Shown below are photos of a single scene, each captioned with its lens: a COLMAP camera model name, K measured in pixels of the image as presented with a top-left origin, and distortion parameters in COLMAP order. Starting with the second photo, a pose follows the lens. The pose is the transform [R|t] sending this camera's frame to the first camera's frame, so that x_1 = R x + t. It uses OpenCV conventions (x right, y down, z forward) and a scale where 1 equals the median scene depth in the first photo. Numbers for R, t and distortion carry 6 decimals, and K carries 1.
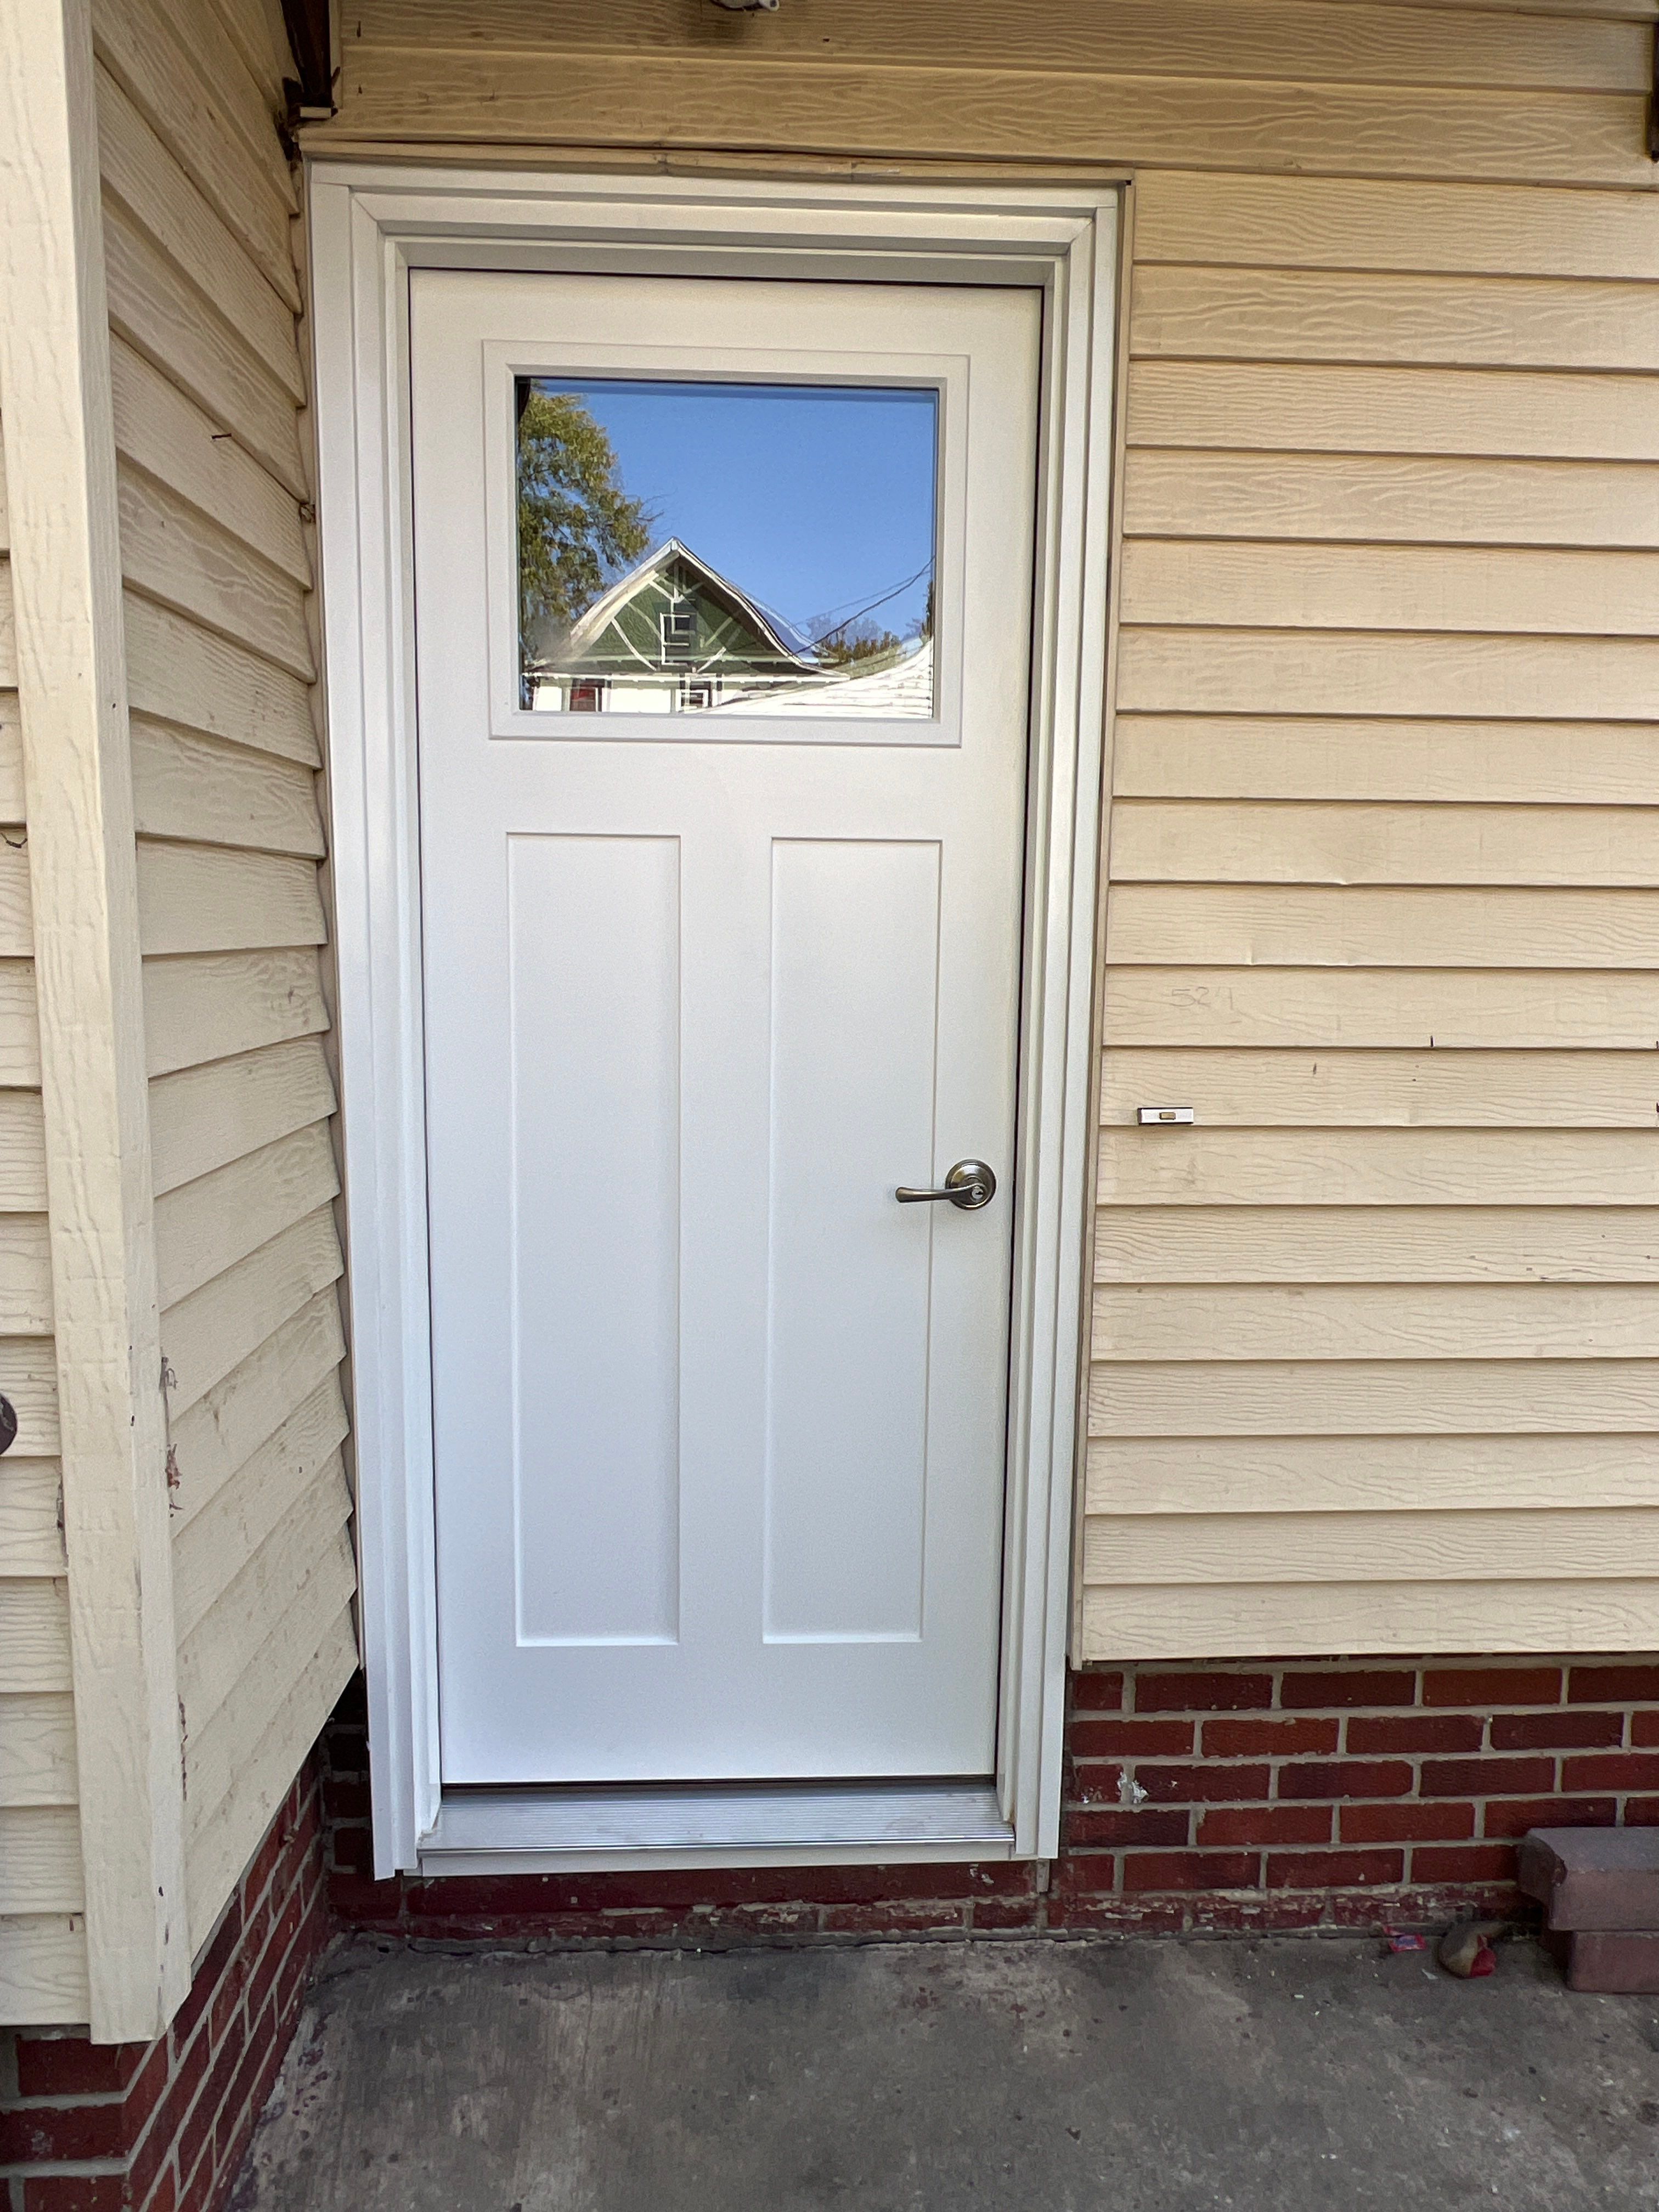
lens RADIAL K [[1452.2, 0, 830.7], [0, 1452.2, 1115.1], [0, 0, 1]] dist [0.003474, -0.005314]
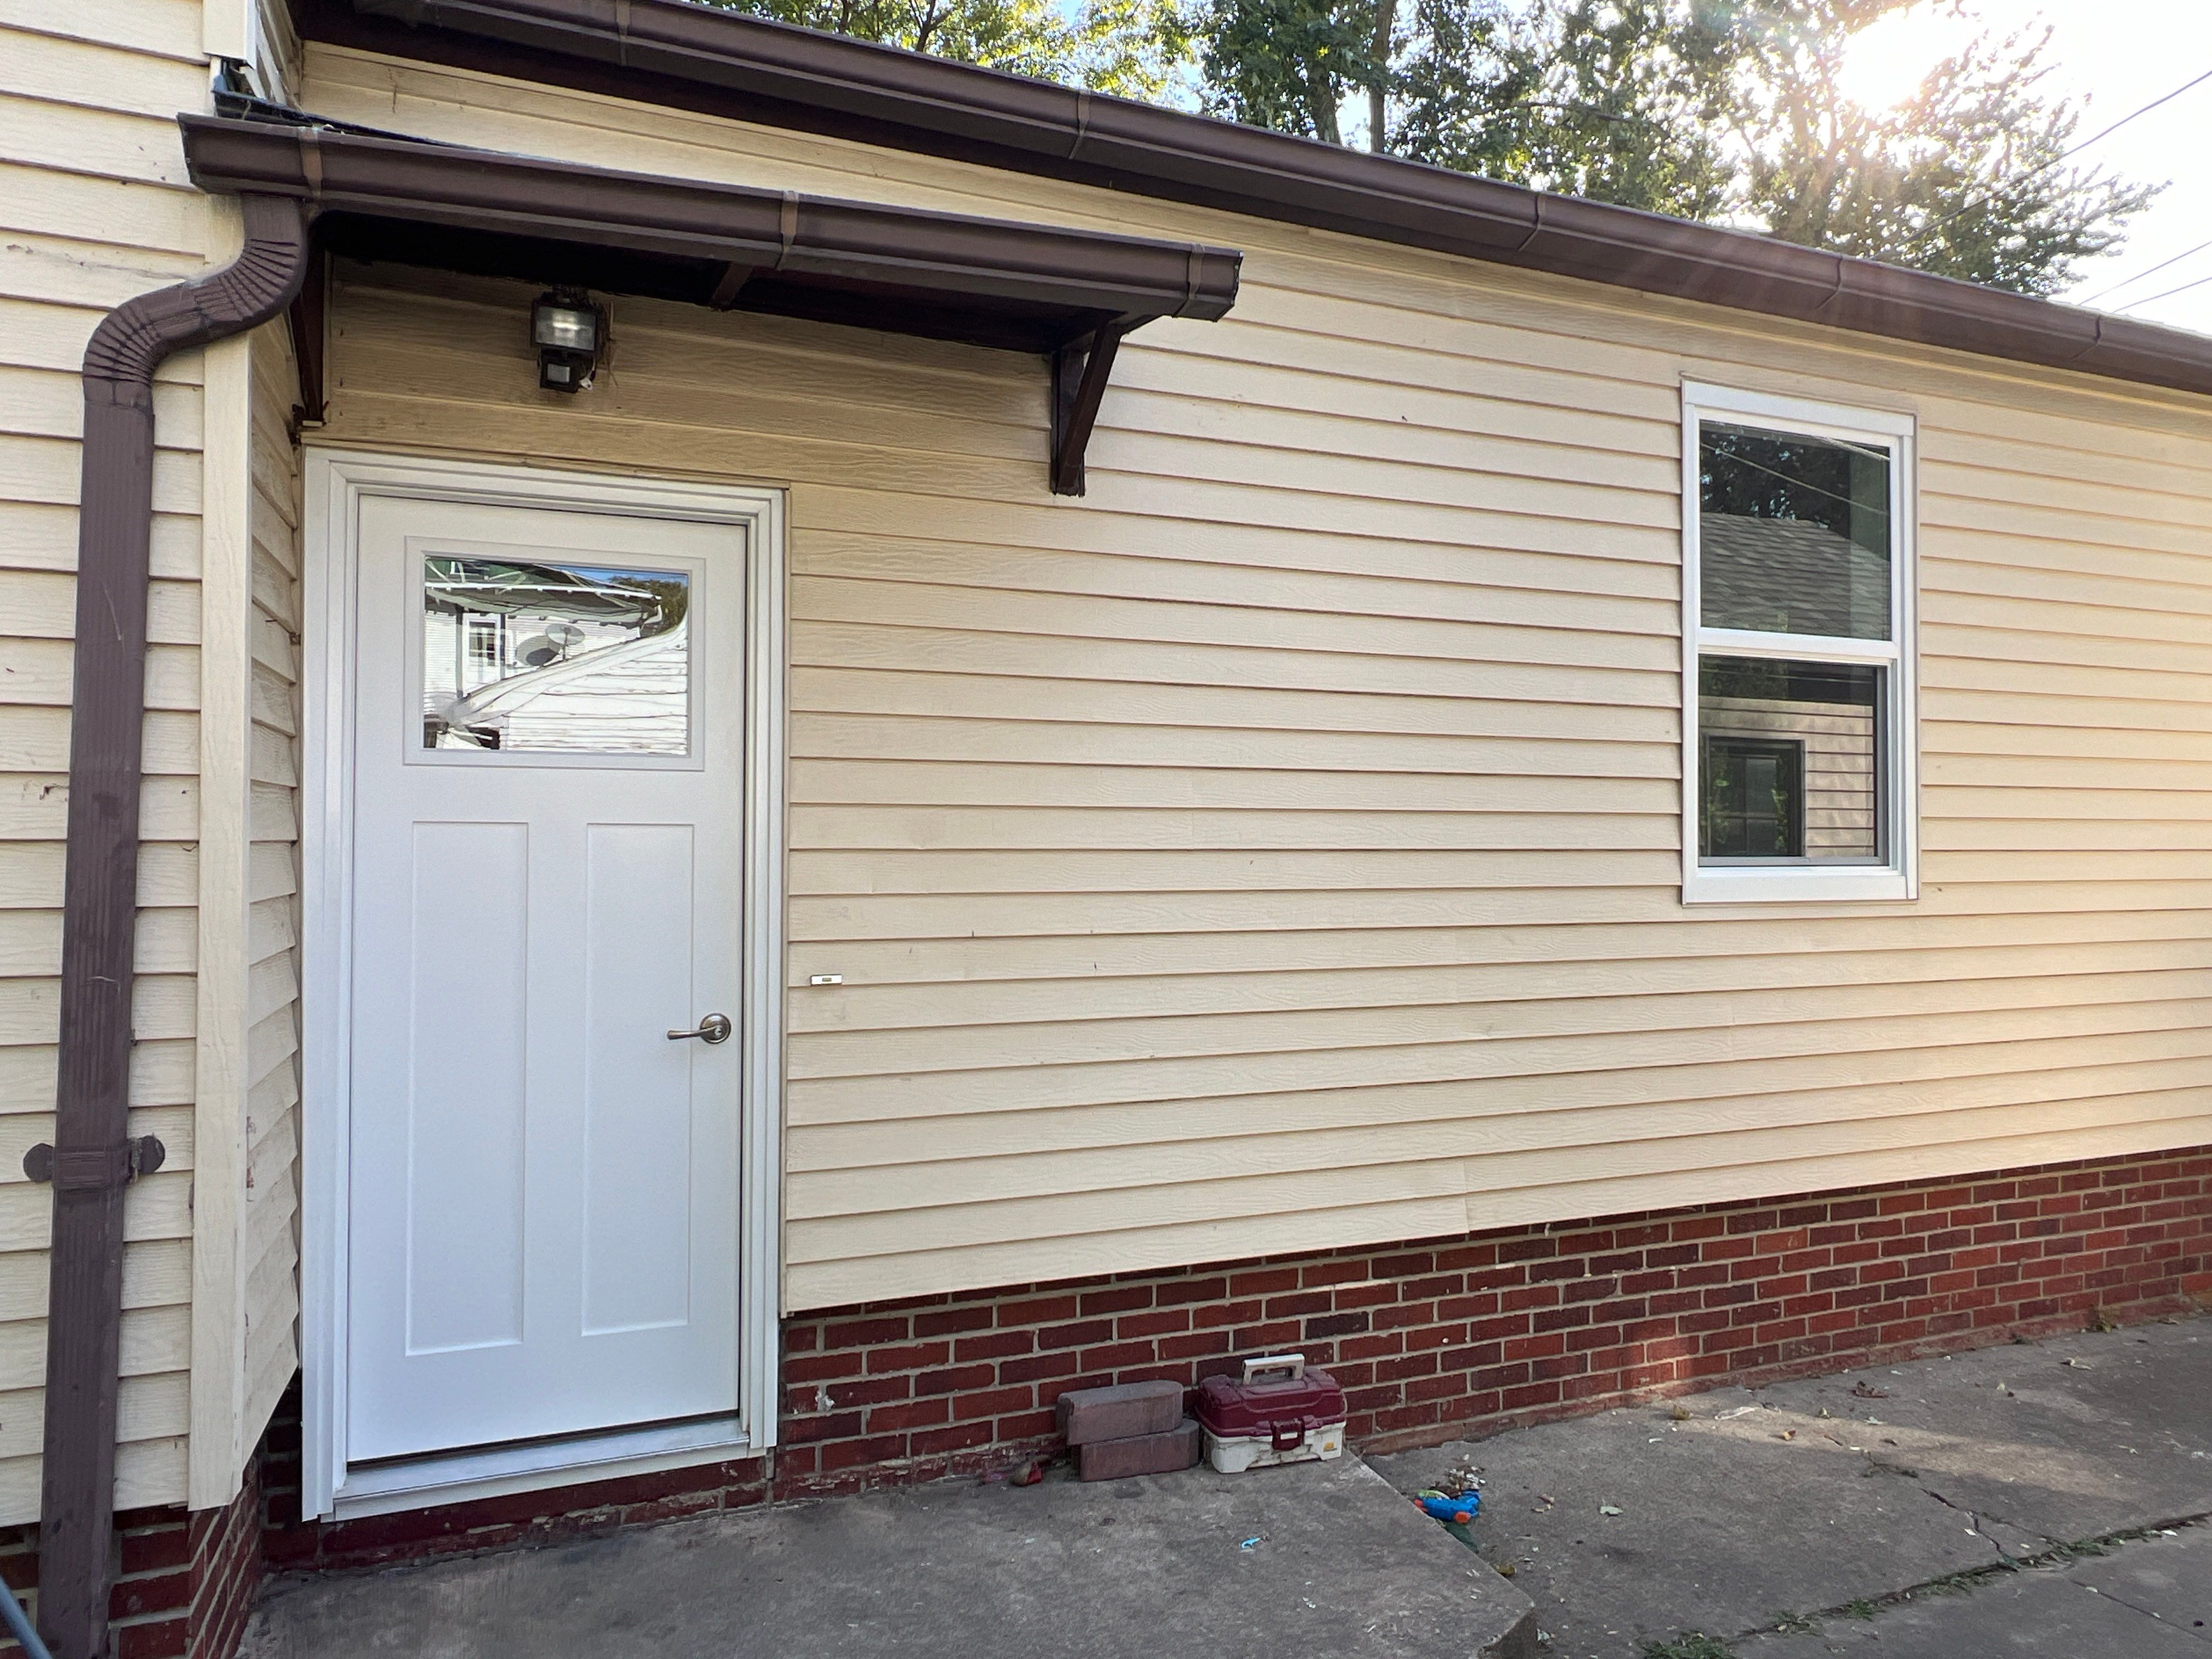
lens RADIAL K [[1452.2, 0, 1123.6], [0, 1452.2, 830.0], [0, 0, 1]] dist [0.003474, -0.005314]
pose [[0.947893, -0.005968, 0.318532, 0.011414], [0.050712, 0.989903, -0.132363, 0.069071], [-0.314526, 0.141619, 0.938625, -0.768538]]
